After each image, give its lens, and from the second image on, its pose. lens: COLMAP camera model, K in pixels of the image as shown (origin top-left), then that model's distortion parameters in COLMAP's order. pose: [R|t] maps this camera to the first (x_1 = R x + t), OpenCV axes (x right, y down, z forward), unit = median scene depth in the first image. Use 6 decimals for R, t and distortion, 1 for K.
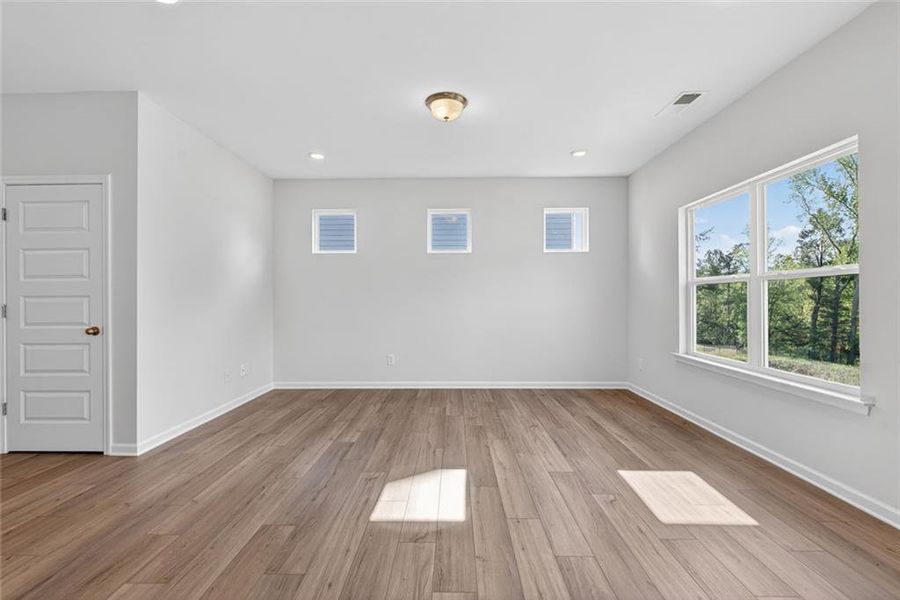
lens RADIAL K [[404.0, 0, 448.3], [0, 404.0, 296.4], [0, 0, 1]] dist [0.001317, -0.000379]
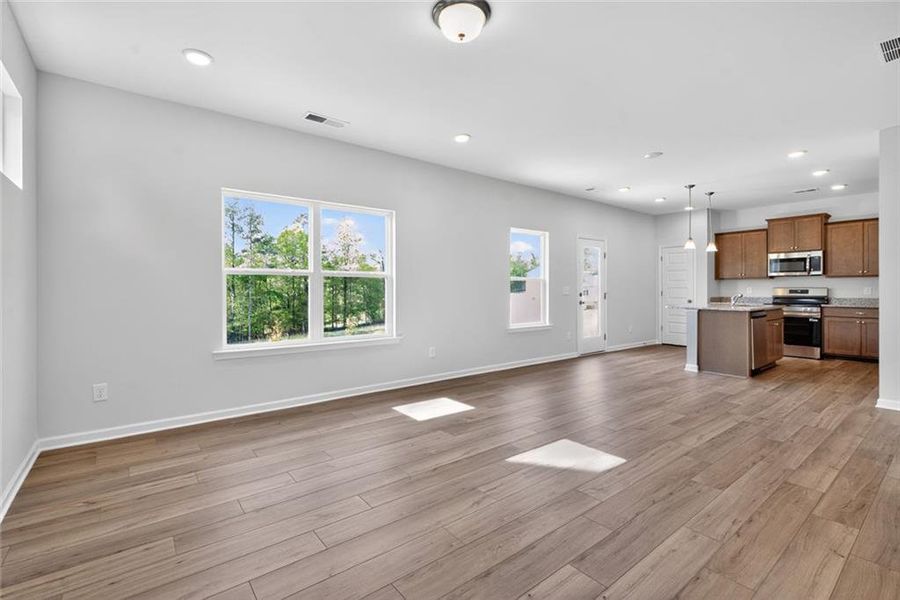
lens RADIAL K [[405.7, 0, 446.0], [0, 405.7, 290.5], [0, 0, 1]] dist [0.000895, -0.000511]
pose [[-0.626259, -0.000050, 0.779615, -0.541925], [-0.004620, 0.999983, -0.003647, 0.013560], [-0.779601, -0.005886, -0.626249, 1.461139]]
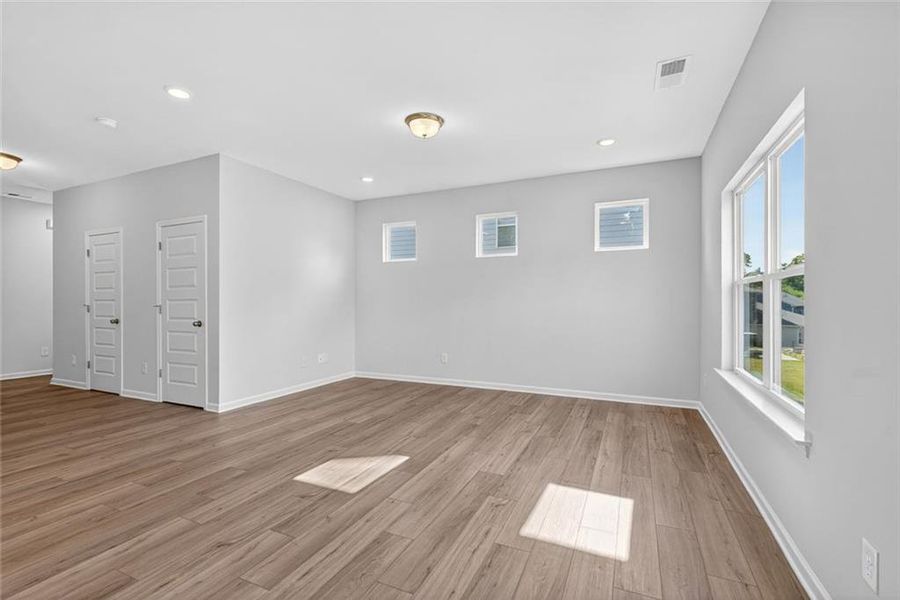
lens RADIAL K [[408.1, 0, 450.0], [0, 408.1, 300.0], [0, 0, 1]] dist [0.000753, -0.000753]
pose [[0.915701, 0.000057, -0.401861, 0.497424], [0.001774, 0.999990, 0.004184, -0.003747], [0.401857, -0.004544, 0.915691, 0.020474]]
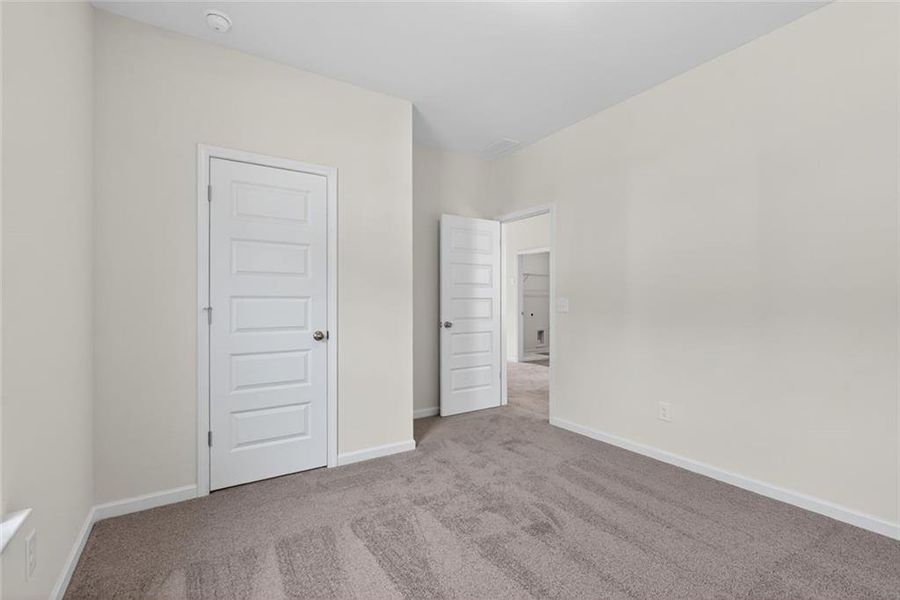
lens RADIAL K [[408.1, 0, 450.0], [0, 408.1, 300.0], [0, 0, 1]] dist [0.000753, -0.000753]
pose [[0.831849, 0.001445, 0.555000, -1.055253], [-0.003094, 0.999993, 0.002033, 0.002325], [-0.554994, -0.003408, 0.831848, 0.063904]]
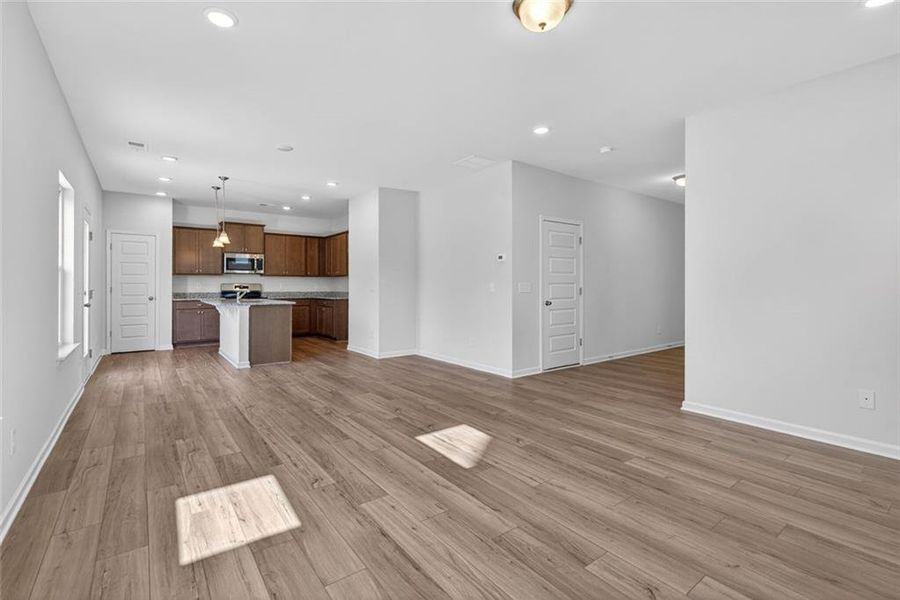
lens RADIAL K [[408.6, 0, 444.6], [0, 408.6, 287.8], [0, 0, 1]] dist [0.001457, -0.000132]
pose [[-0.793349, 0.002998, -0.608760, 0.553521], [0.002977, 0.999995, 0.001044, 0.009063], [0.608760, -0.000984, -0.793354, 1.443393]]
